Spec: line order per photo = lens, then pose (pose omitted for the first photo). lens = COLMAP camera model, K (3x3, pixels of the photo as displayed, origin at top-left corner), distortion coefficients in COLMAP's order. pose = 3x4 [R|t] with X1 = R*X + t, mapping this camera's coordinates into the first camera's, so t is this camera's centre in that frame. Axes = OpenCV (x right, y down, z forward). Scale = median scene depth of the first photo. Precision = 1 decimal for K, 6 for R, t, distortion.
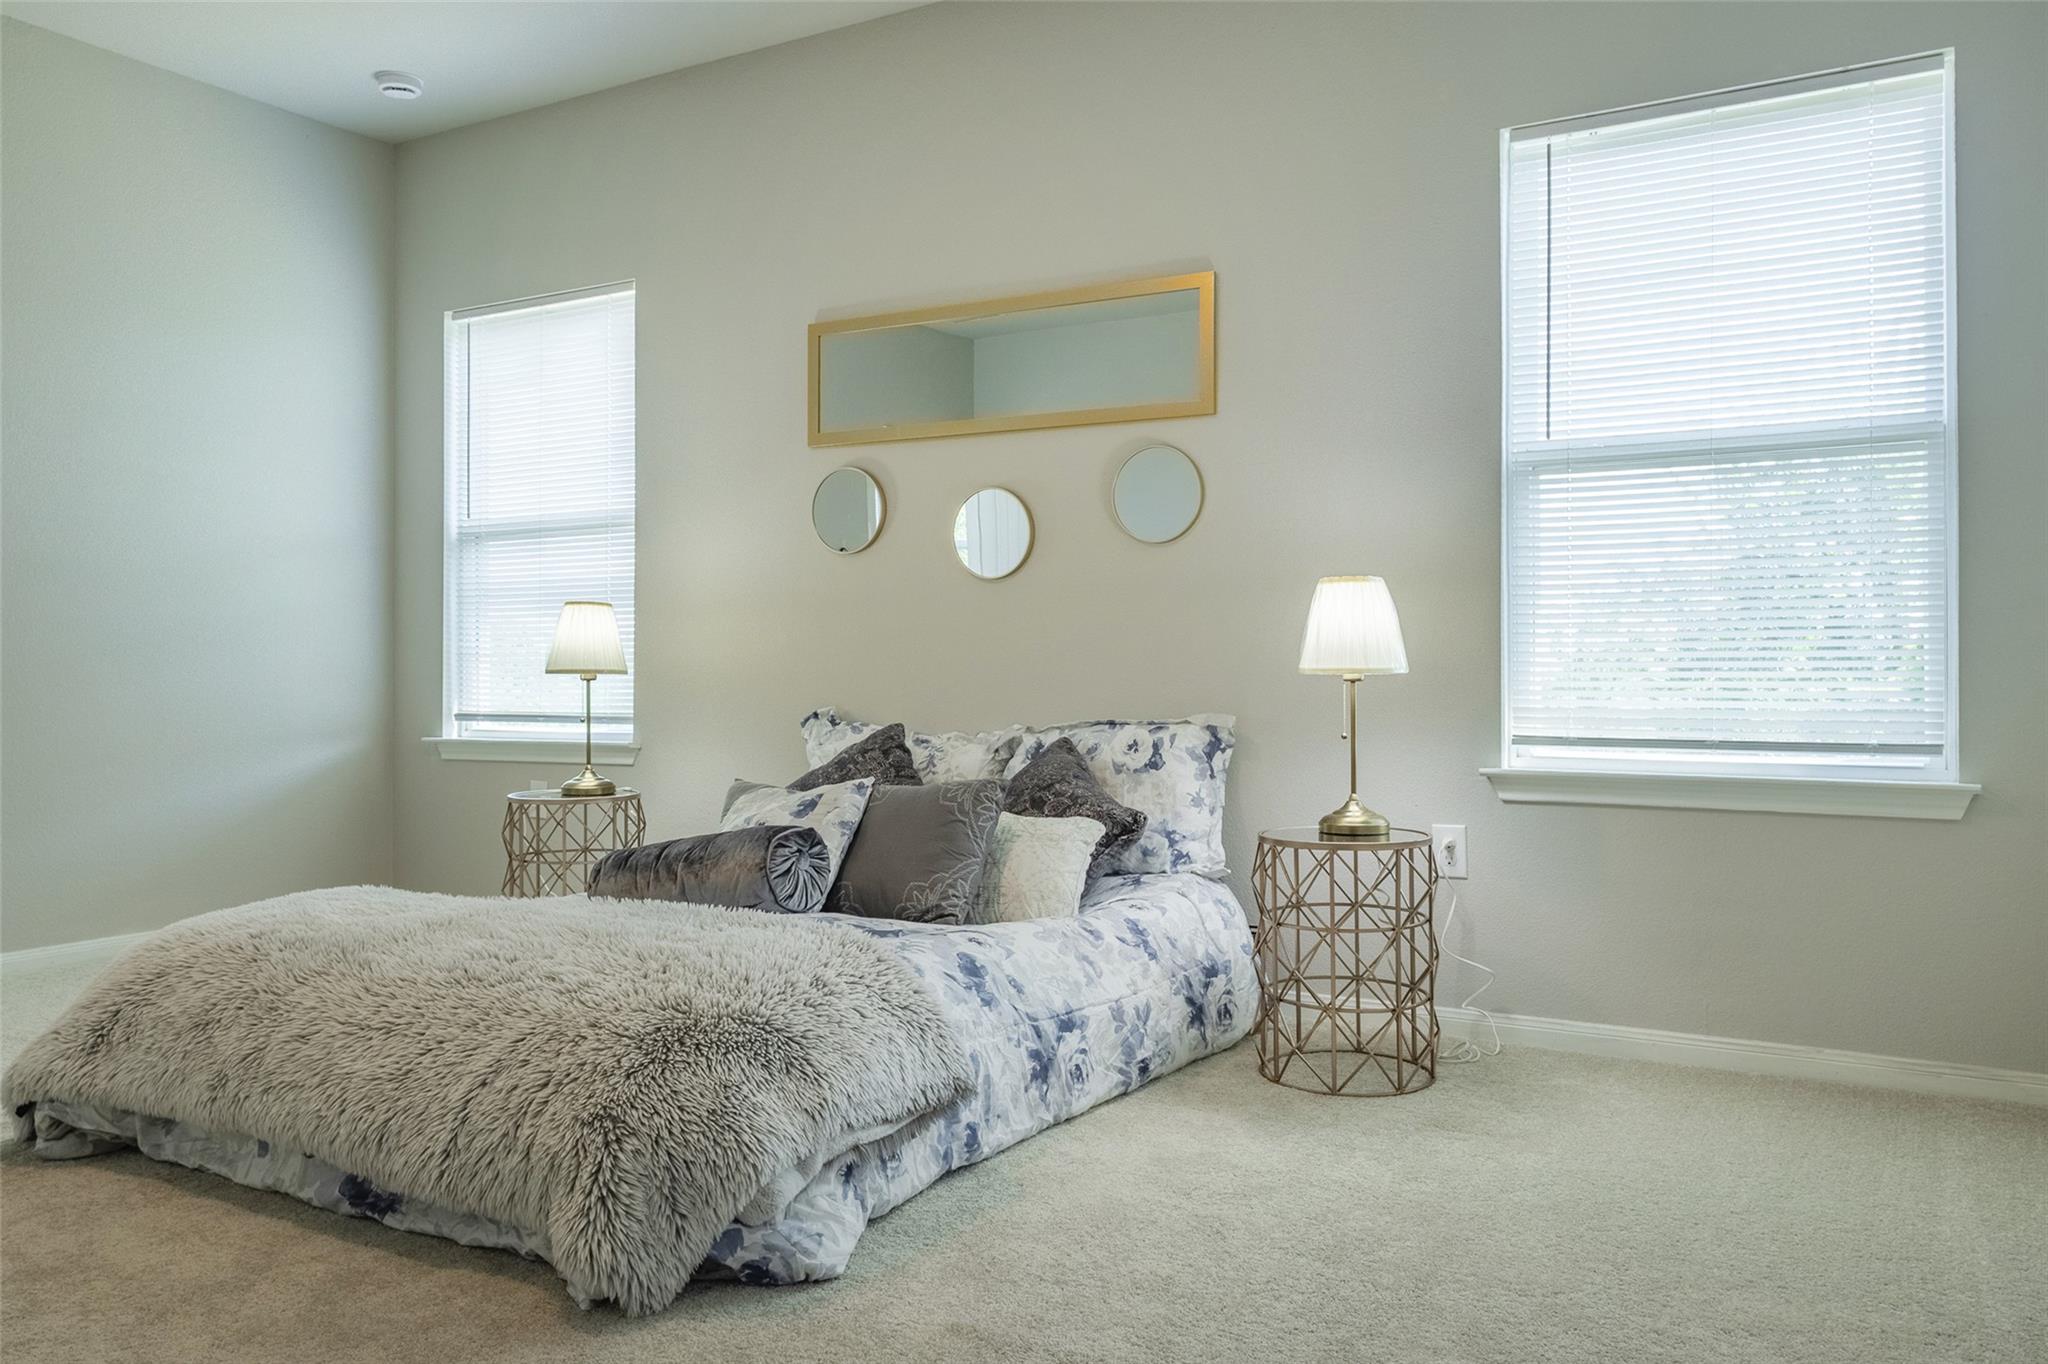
lens RADIAL K [[1496.6, 0, 1053.0], [0, 1496.6, 668.4], [0, 0, 1]] dist [0.000337, 0.006010]
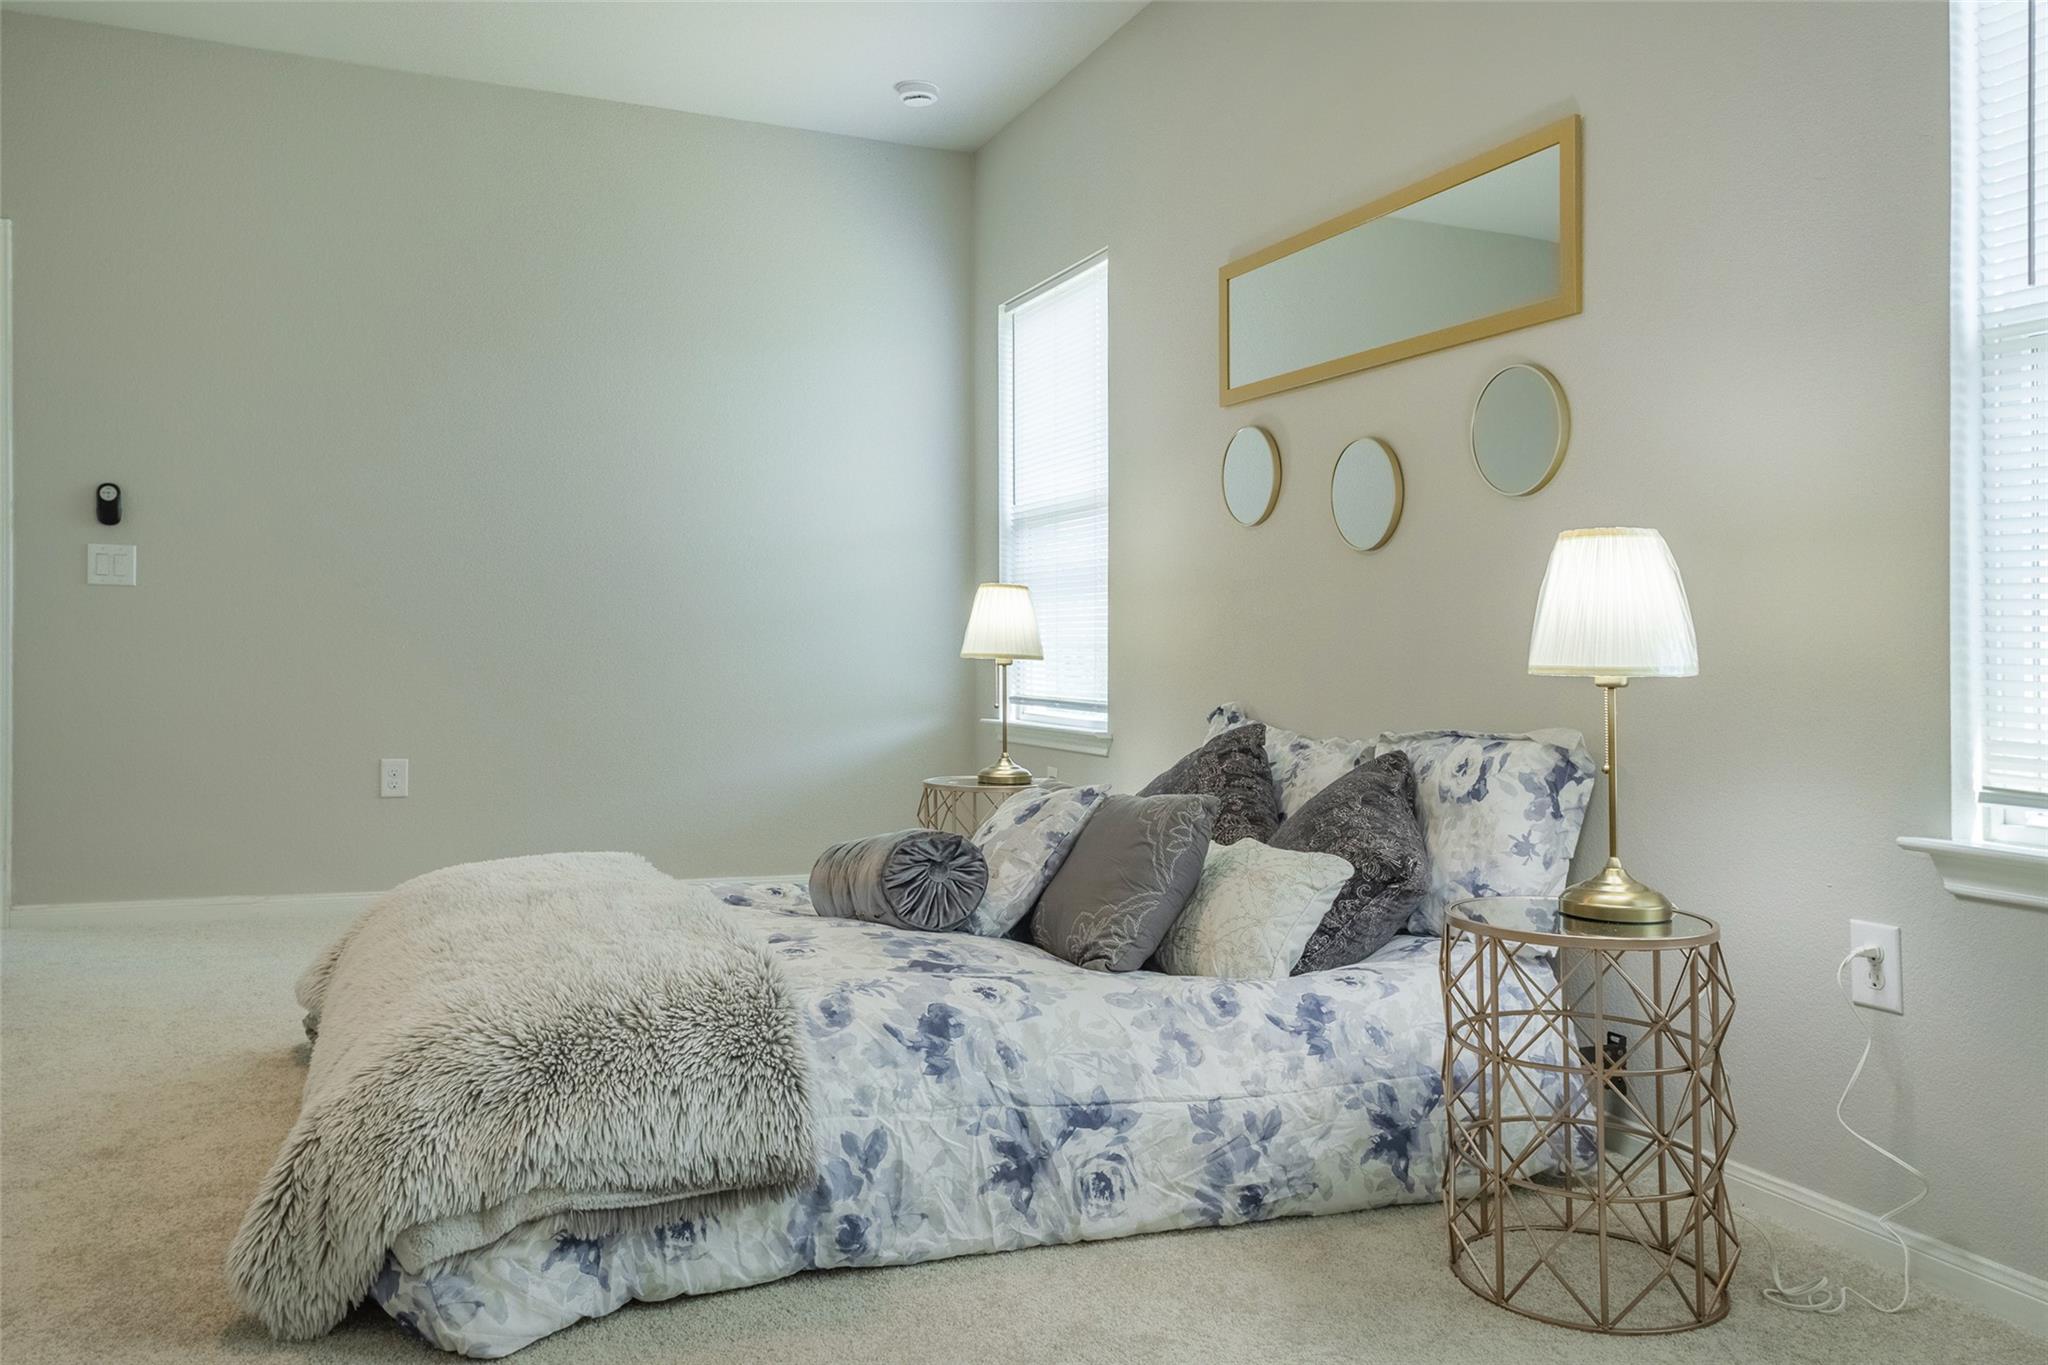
lens RADIAL K [[1496.6, 0, 1053.0], [0, 1496.6, 668.9], [0, 0, 1]] dist [0.000337, 0.006010]
pose [[0.803261, 0.022819, -0.595190, 0.392698], [-0.020122, 0.999735, 0.011173, -0.001650], [0.595288, 0.003002, 0.803507, 0.322989]]
